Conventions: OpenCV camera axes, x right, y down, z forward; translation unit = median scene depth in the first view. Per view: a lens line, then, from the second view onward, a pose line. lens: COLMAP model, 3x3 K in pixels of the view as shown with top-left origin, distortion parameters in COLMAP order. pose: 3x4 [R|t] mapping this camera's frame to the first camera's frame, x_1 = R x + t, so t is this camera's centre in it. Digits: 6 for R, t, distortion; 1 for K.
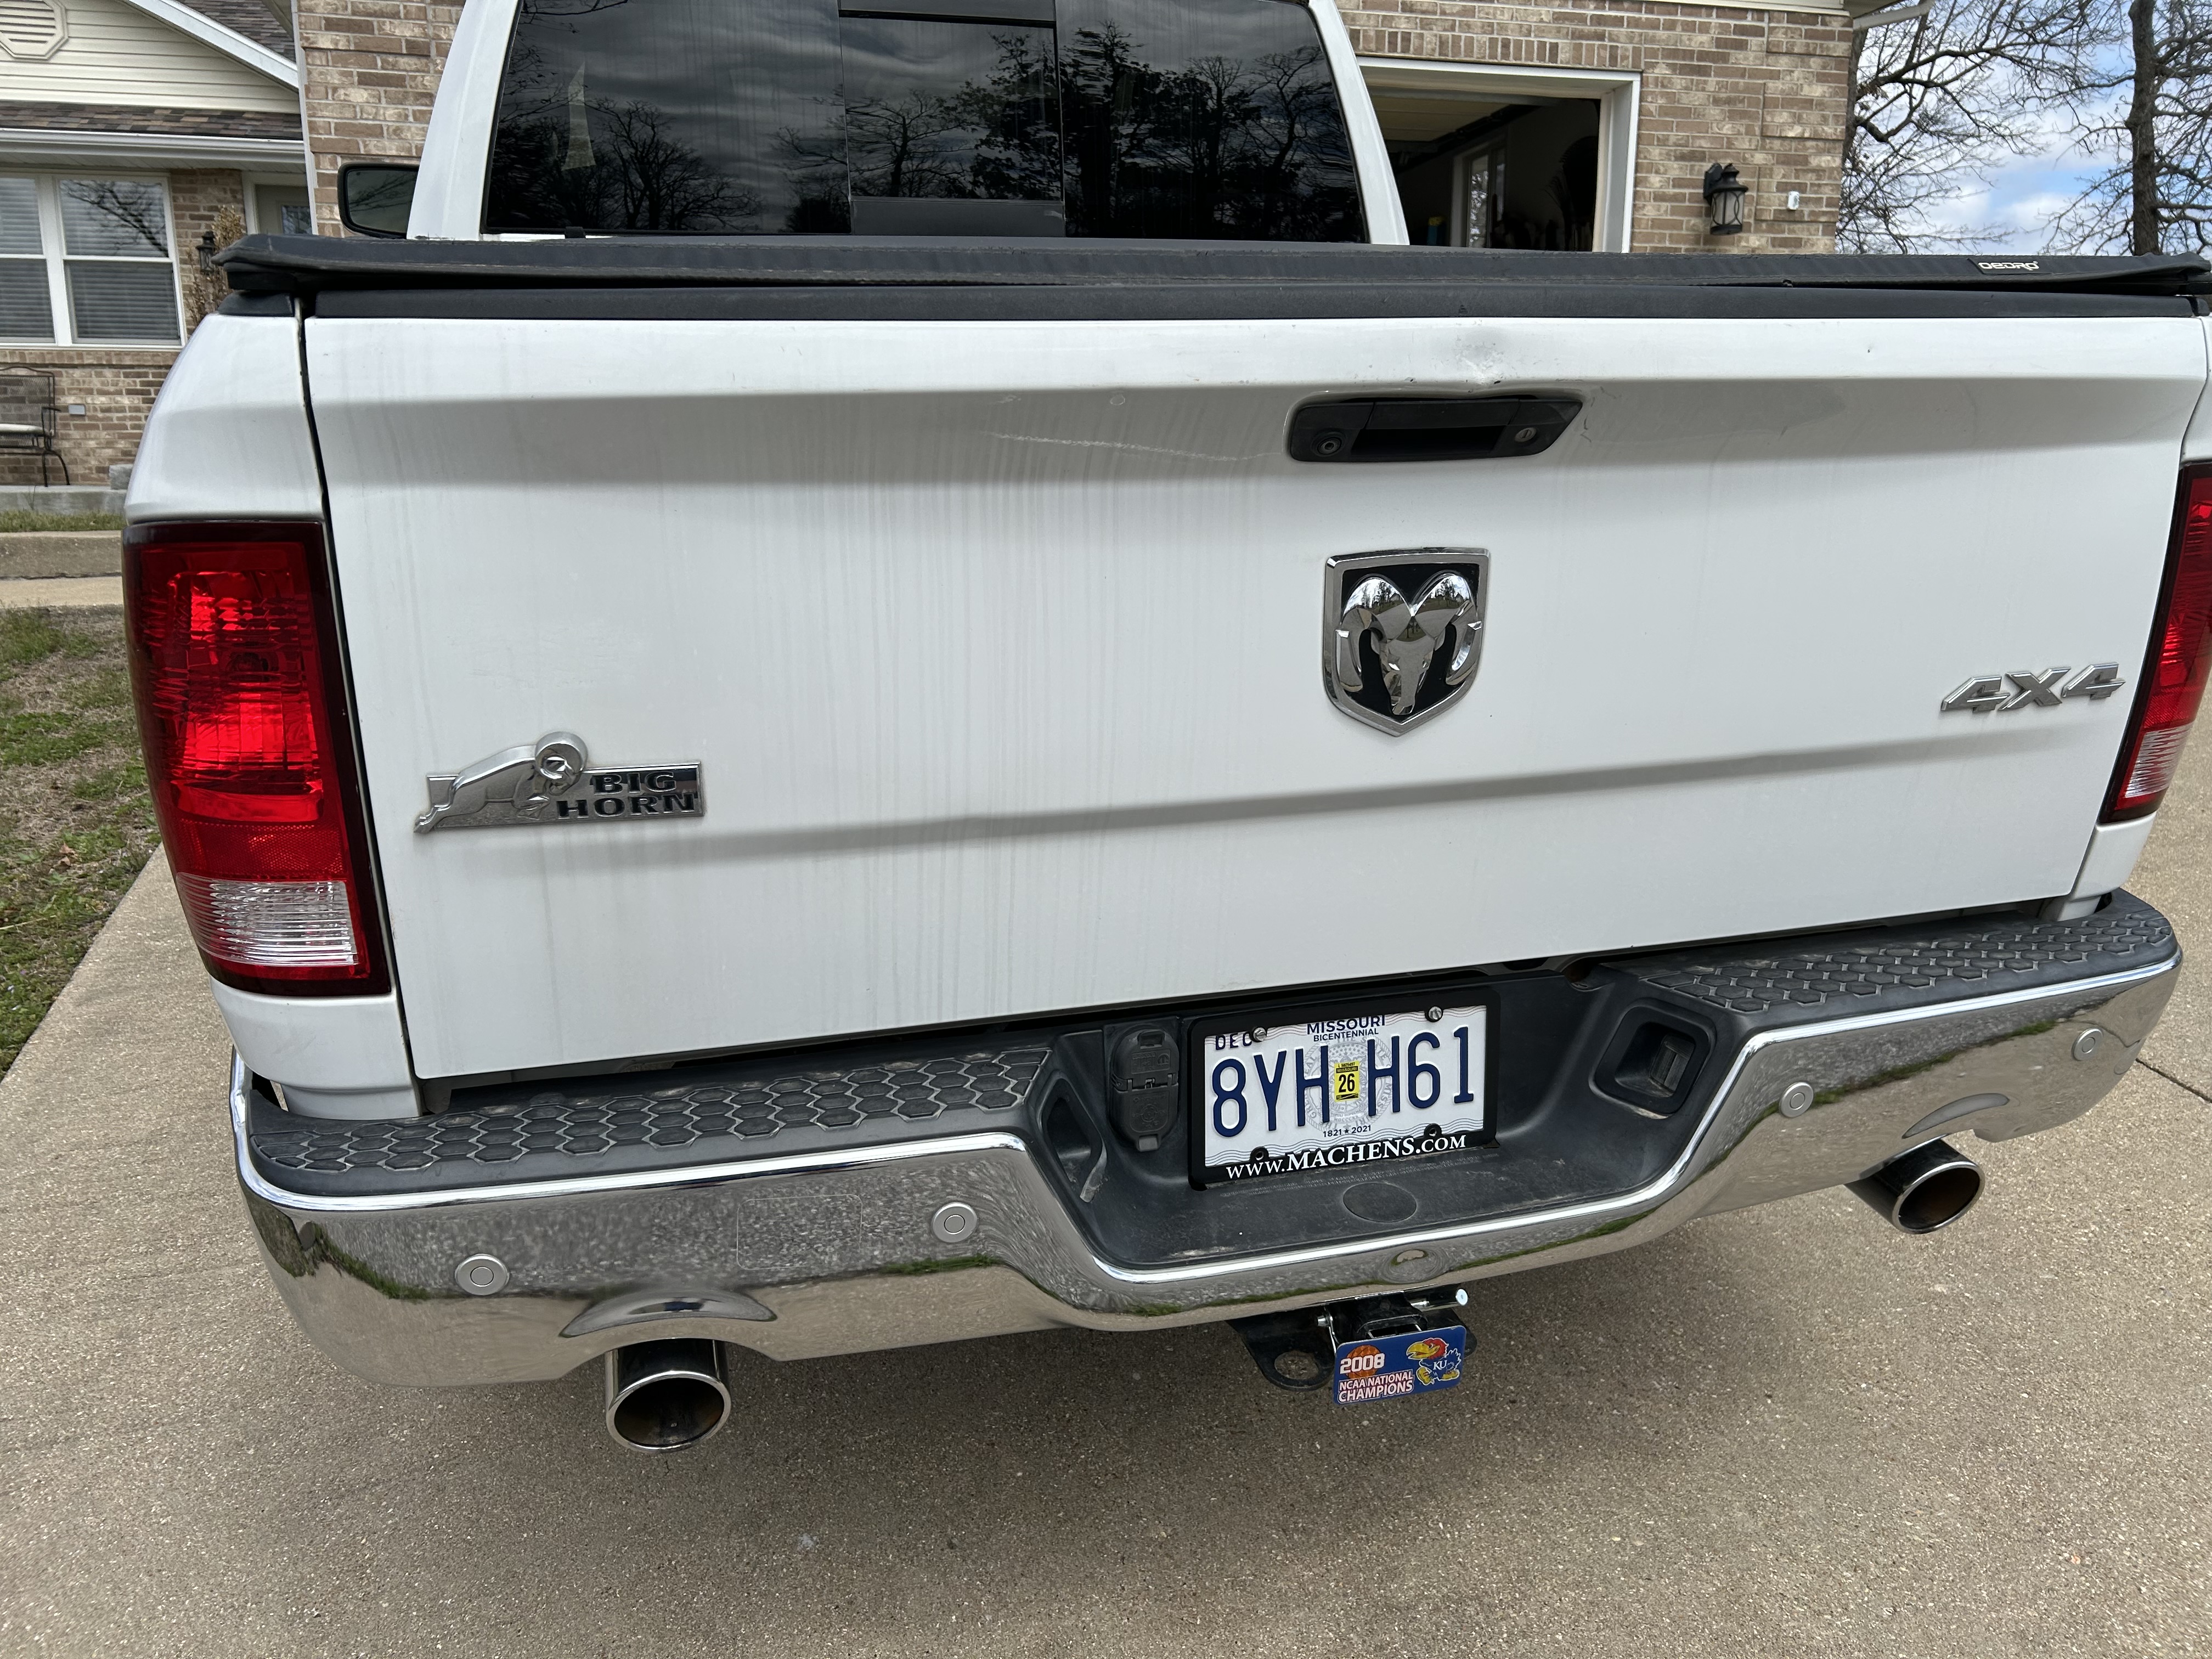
lens RADIAL K [[1651.9, 0, 1106.0], [0, 1651.9, 829.5], [0, 0, 1]] dist [0.098398, -0.108959]
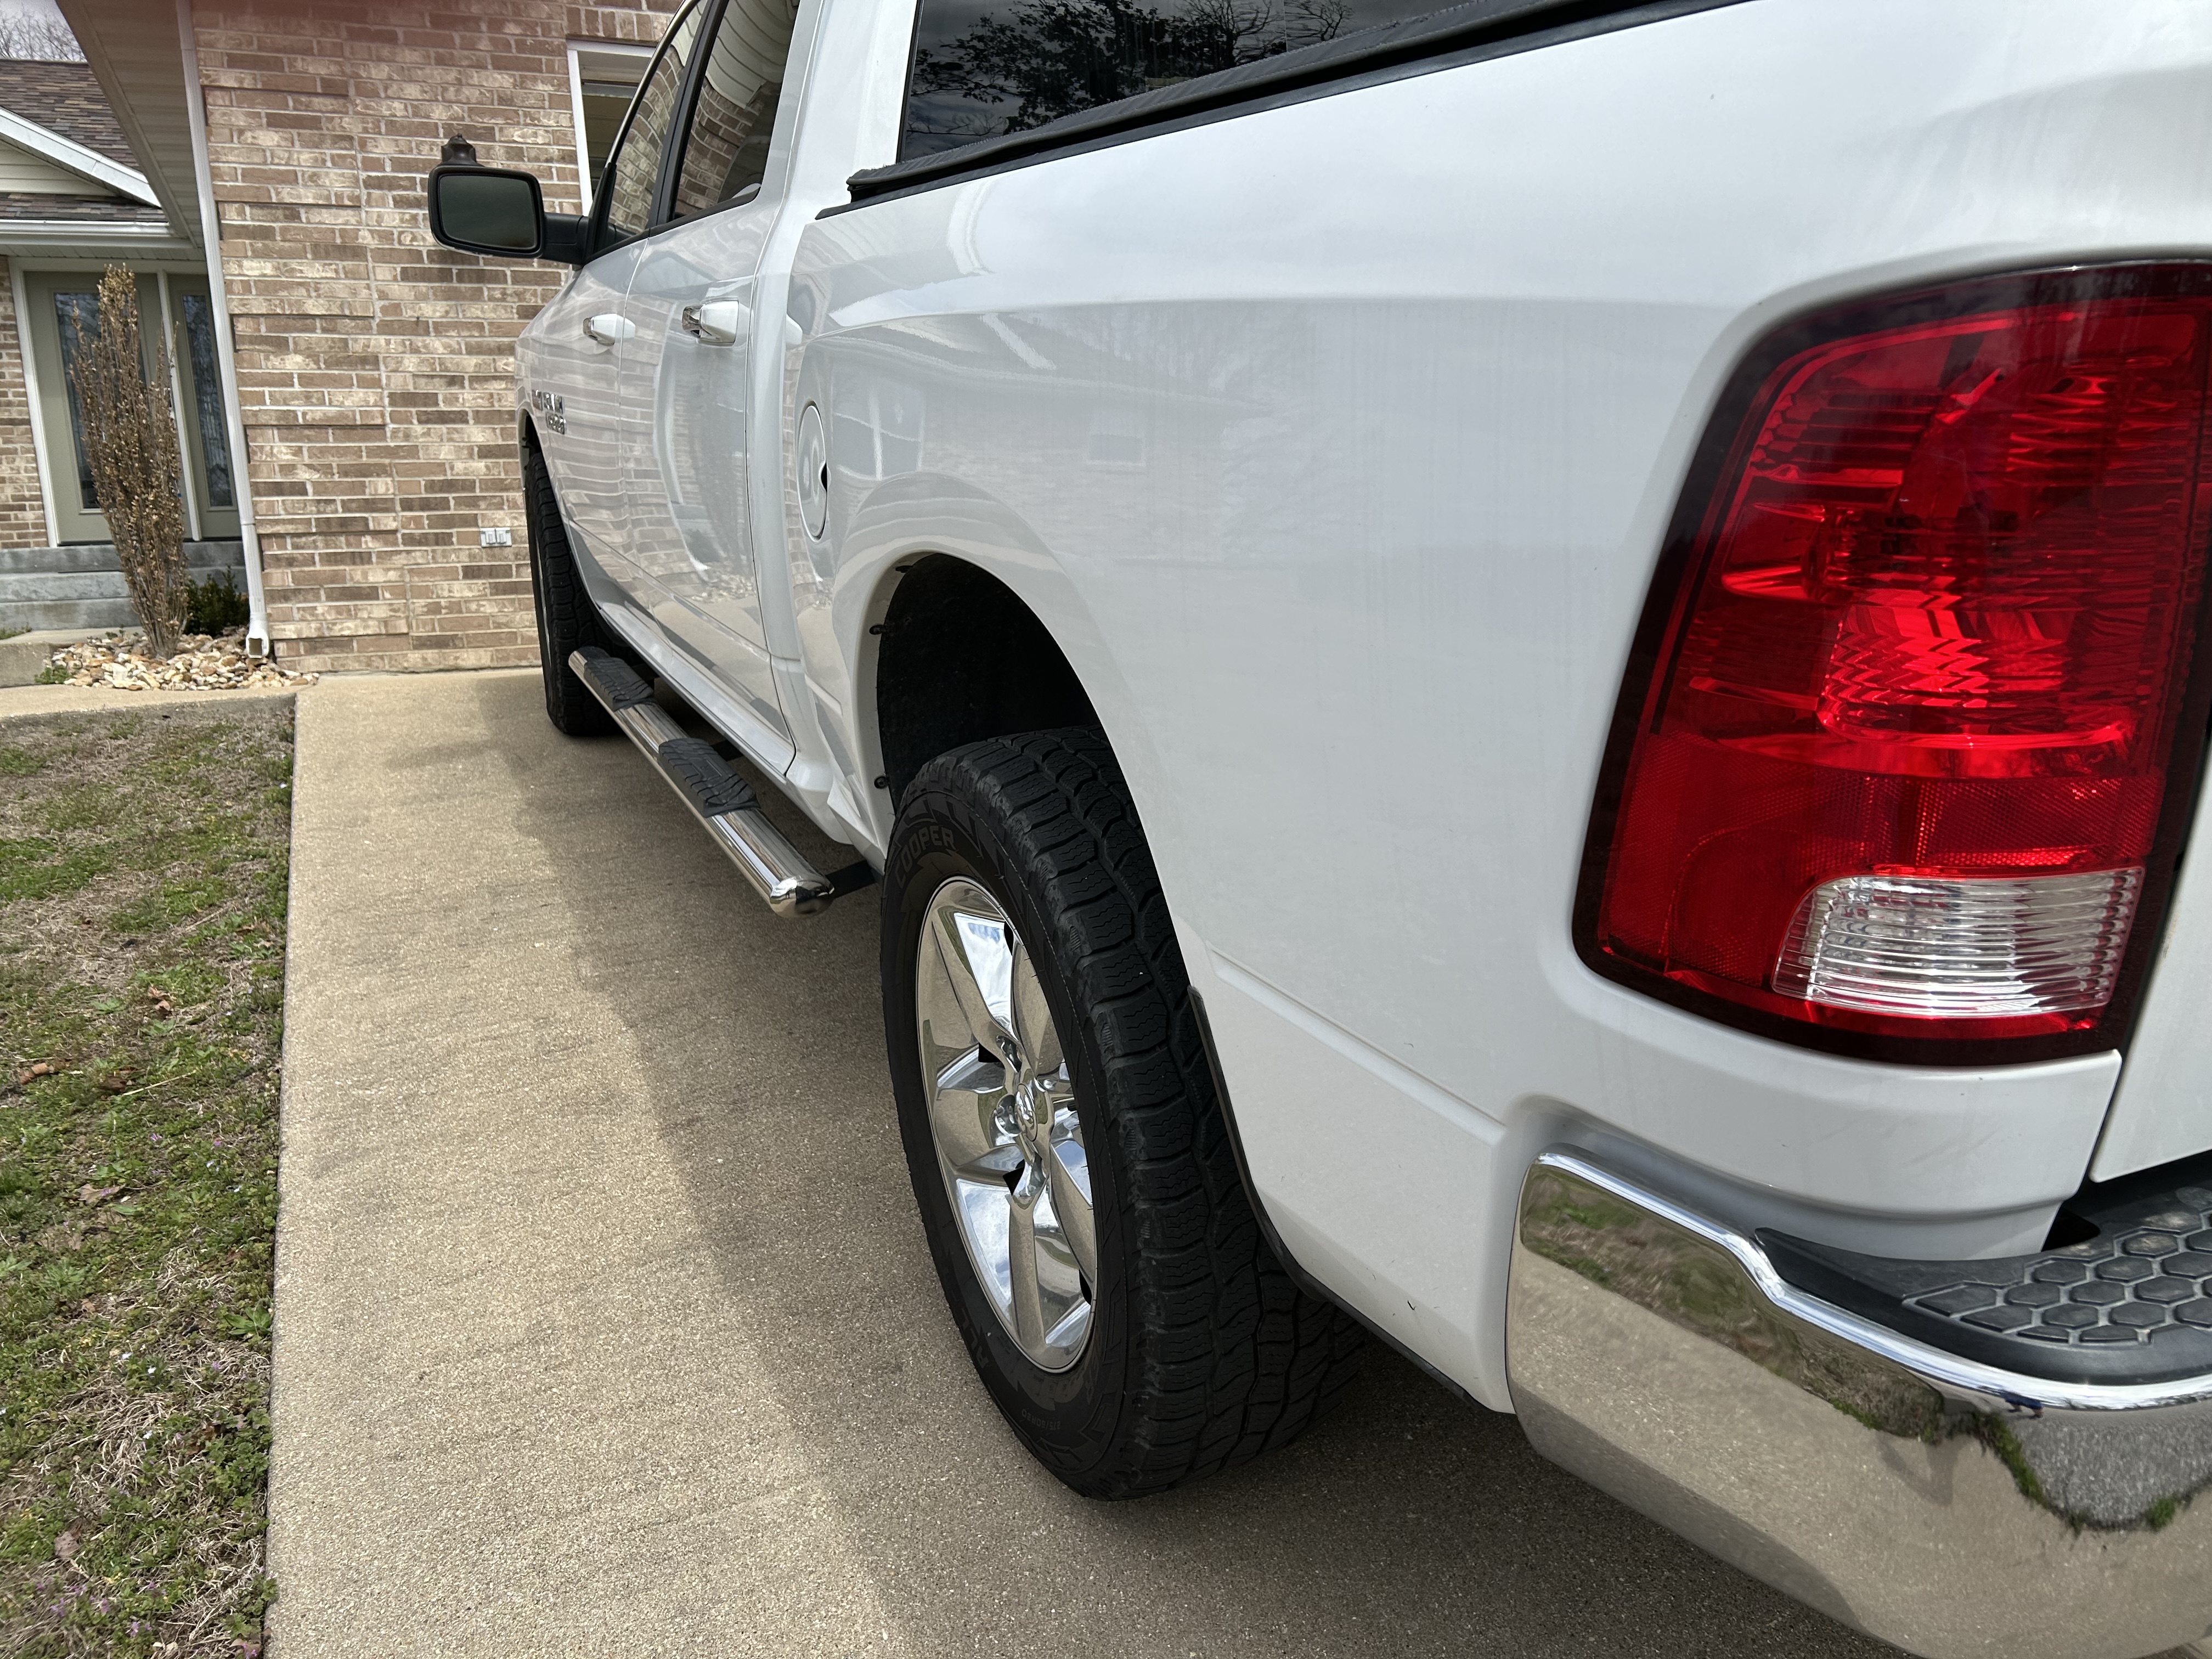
lens RADIAL K [[1656.7, 0, 1106.0], [0, 1656.7, 829.5], [0, 0, 1]] dist [0.003315, -0.001337]
pose [[0.985046, -0.071846, 0.156595, -0.169913], [0.079337, 0.995958, -0.042118, 0.002352], [-0.152936, 0.053912, 0.986764, 0.084097]]
